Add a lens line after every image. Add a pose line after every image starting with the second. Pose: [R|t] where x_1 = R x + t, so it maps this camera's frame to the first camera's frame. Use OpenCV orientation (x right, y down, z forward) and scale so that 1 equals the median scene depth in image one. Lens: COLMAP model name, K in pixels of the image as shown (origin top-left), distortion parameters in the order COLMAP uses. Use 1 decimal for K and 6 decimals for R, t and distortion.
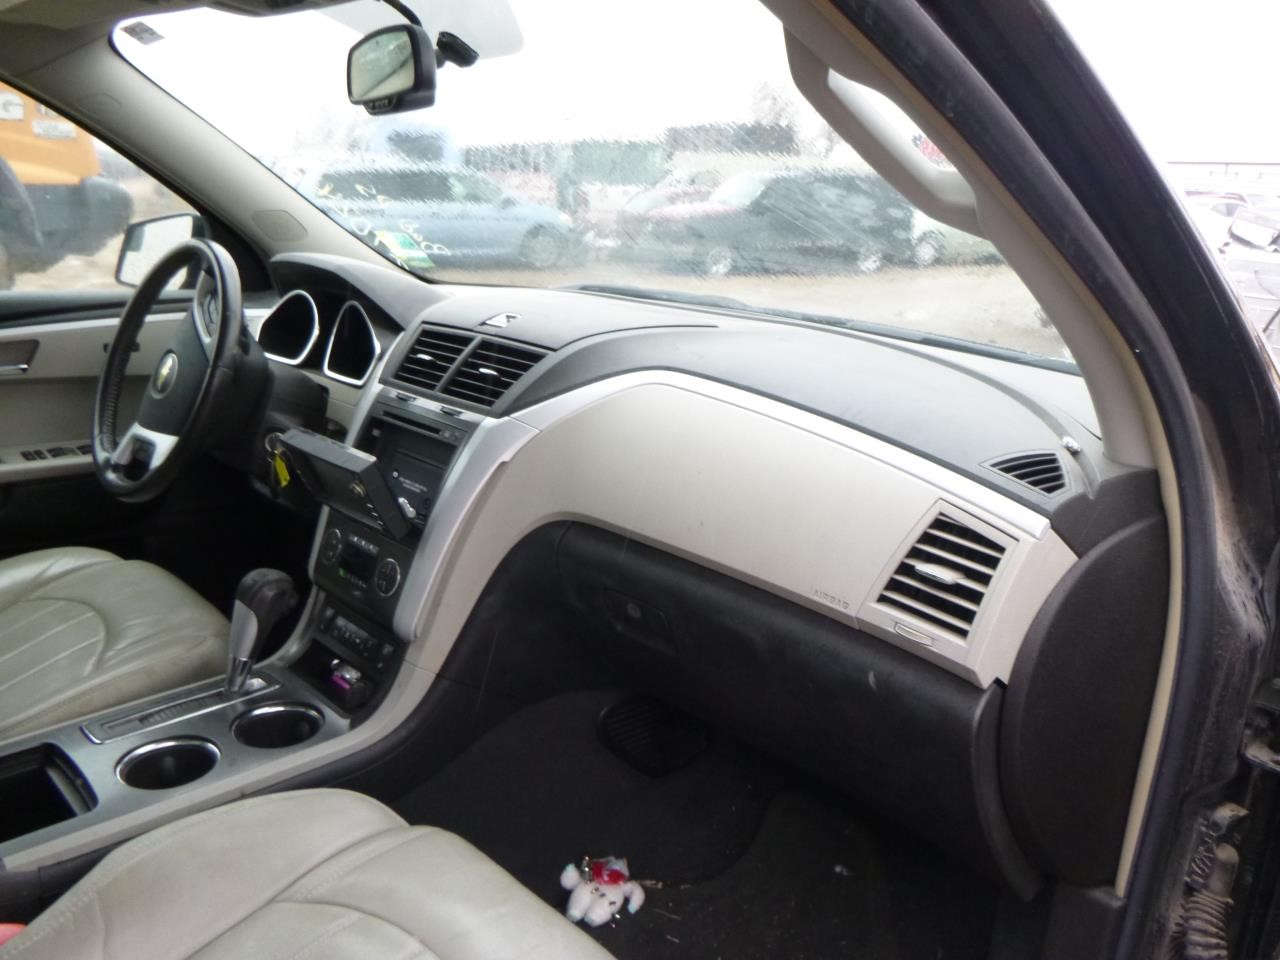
lens RADIAL K [[958.0, 0, 640.0], [0, 958.0, 480.0], [0, 0, 1]] dist [0.009436, 0.000223]
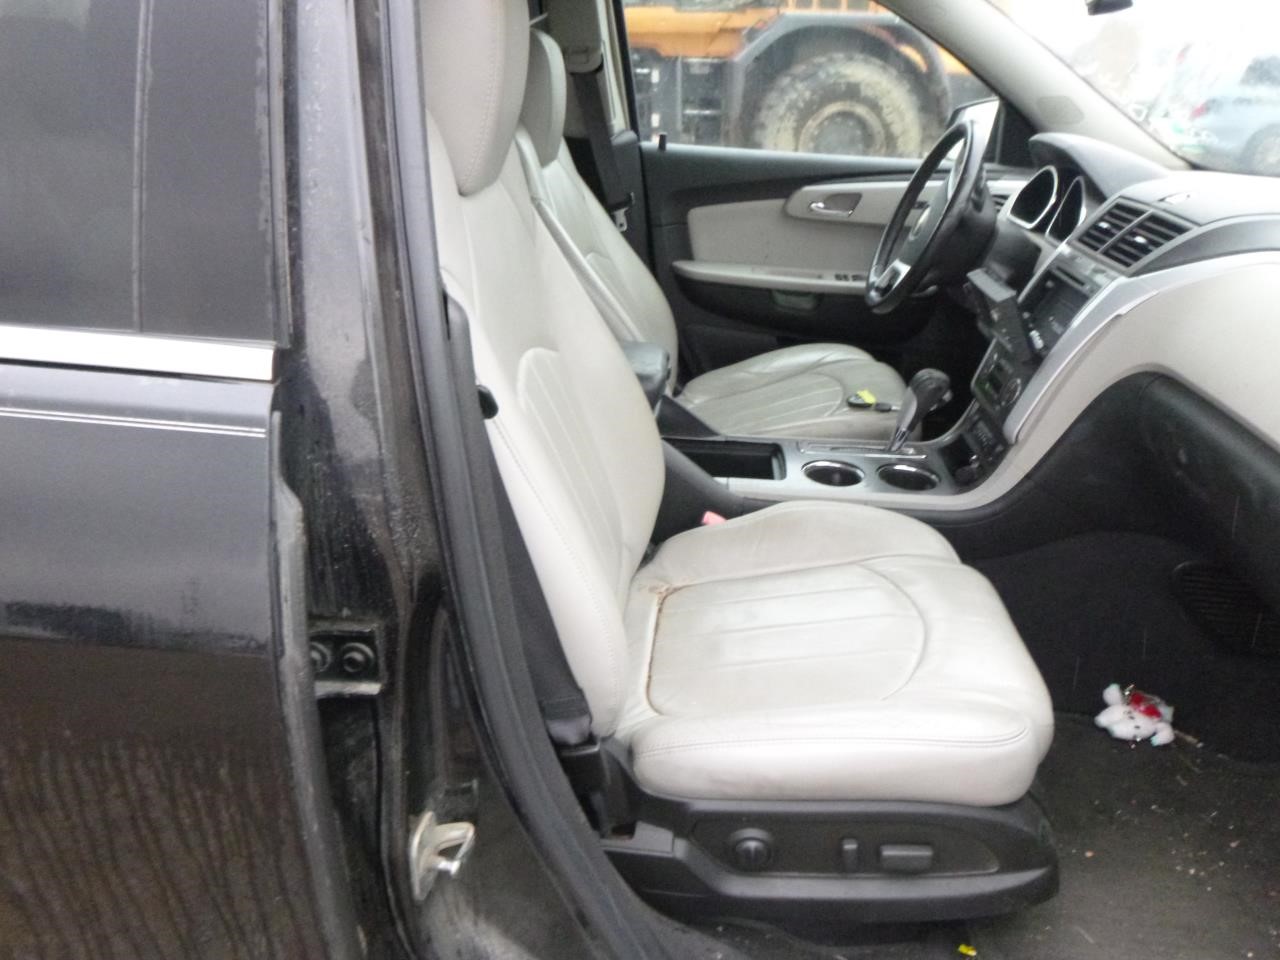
lens RADIAL K [[940.4, 0, 640.0], [0, 940.4, 480.0], [0, 0, 1]] dist [-0.002179, -0.054563]
pose [[0.641986, 0.274520, -0.715887, 0.335872], [-0.191353, 0.961525, 0.197114, 0.059352], [0.742454, 0.010443, 0.669815, -0.201479]]
